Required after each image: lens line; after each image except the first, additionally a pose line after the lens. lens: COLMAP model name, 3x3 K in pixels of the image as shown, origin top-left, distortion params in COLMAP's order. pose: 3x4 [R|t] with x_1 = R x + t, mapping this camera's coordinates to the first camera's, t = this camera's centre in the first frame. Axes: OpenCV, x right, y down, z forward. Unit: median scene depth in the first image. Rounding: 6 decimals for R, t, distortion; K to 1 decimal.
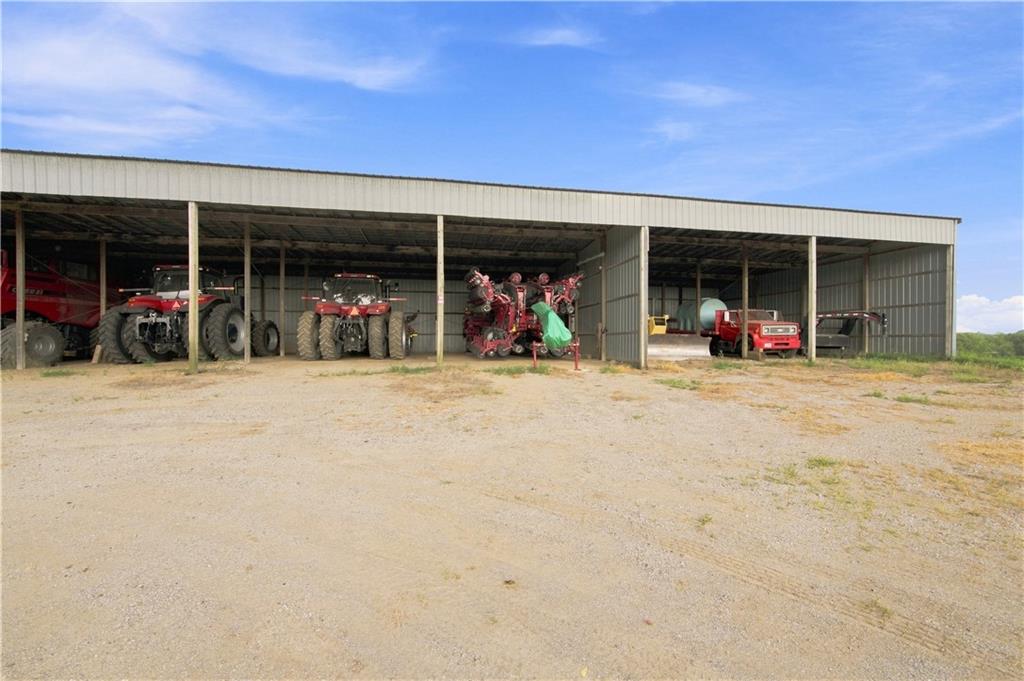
lens RADIAL K [[398.2, 0, 512.0], [0, 398.2, 340.5], [0, 0, 1]] dist [0.011469, -0.006816]
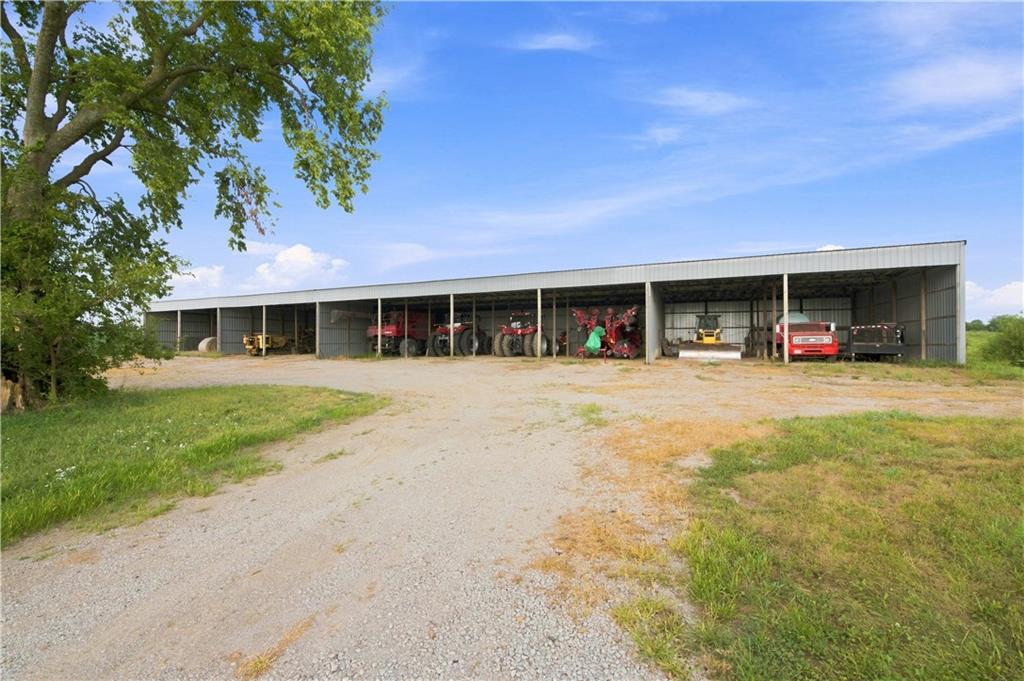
lens RADIAL K [[402.2, 0, 516.8], [0, 402.2, 343.8], [0, 0, 1]] dist [-0.001906, -0.000539]
pose [[0.820422, -0.000998, -0.571757, 0.761697], [-0.002357, 0.999984, -0.005126, -0.006702], [0.571753, 0.005553, 0.820407, -0.653784]]
